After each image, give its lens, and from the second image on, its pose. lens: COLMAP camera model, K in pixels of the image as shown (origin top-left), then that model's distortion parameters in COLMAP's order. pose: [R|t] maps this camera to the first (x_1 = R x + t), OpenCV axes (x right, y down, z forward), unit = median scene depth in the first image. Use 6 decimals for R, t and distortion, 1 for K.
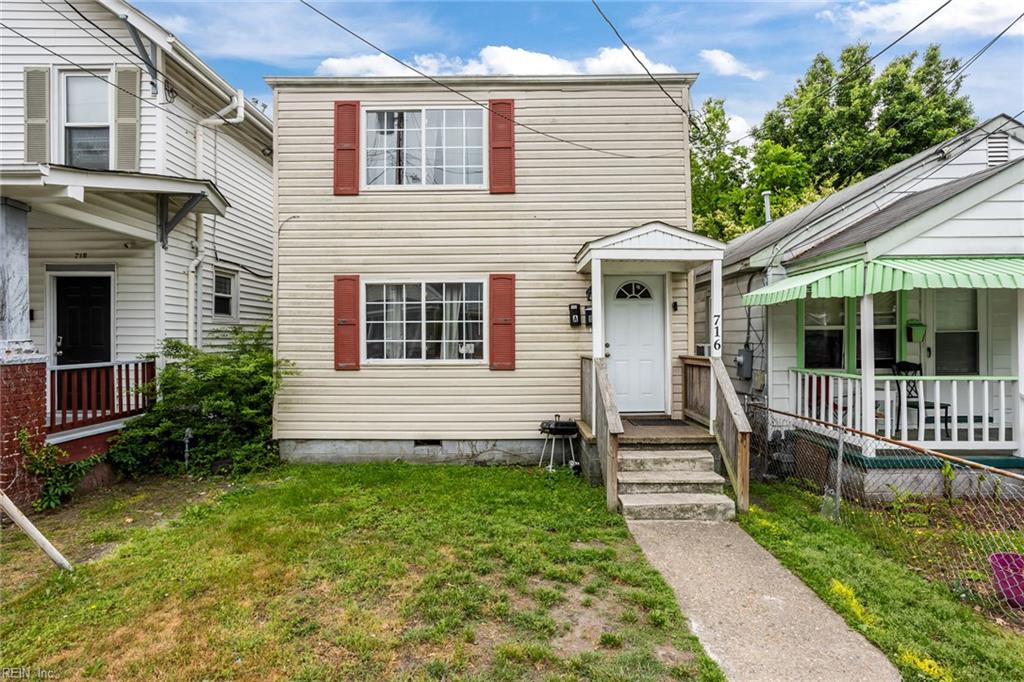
lens RADIAL K [[517.9, 0, 515.2], [0, 517.9, 337.6], [0, 0, 1]] dist [-0.053254, 0.029648]
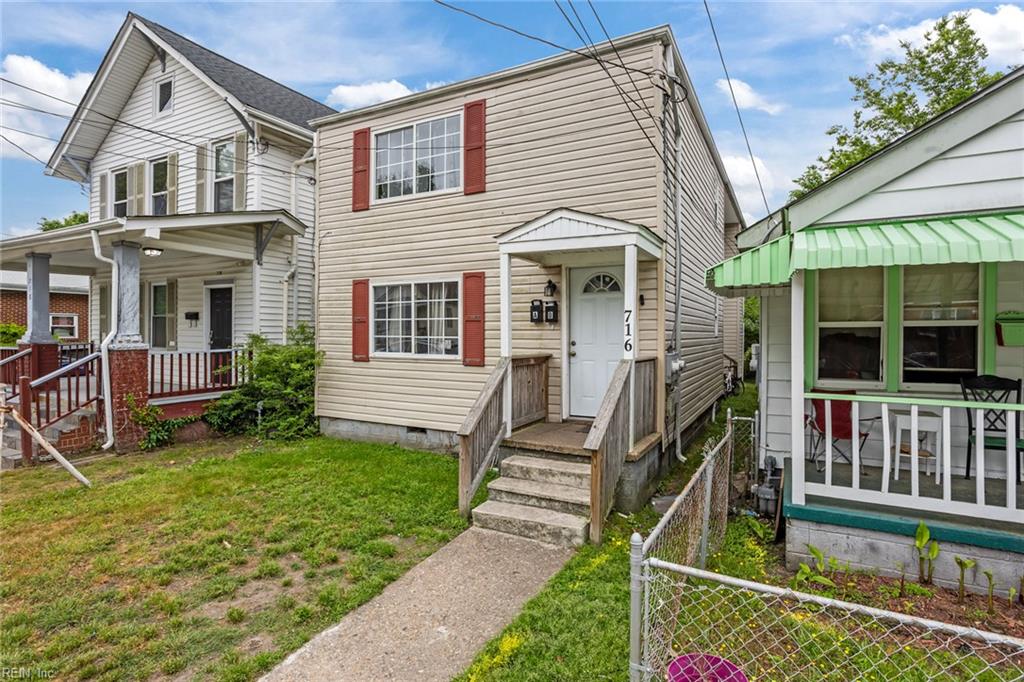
lens RADIAL K [[512.5, 0, 511.2], [0, 512.5, 332.2], [0, 0, 1]] dist [-0.058645, 0.032334]
pose [[0.889364, 0.005860, -0.457162, 0.503532], [-0.004885, 0.999983, 0.003314, -0.007799], [0.457174, -0.000714, 0.889377, 0.133031]]
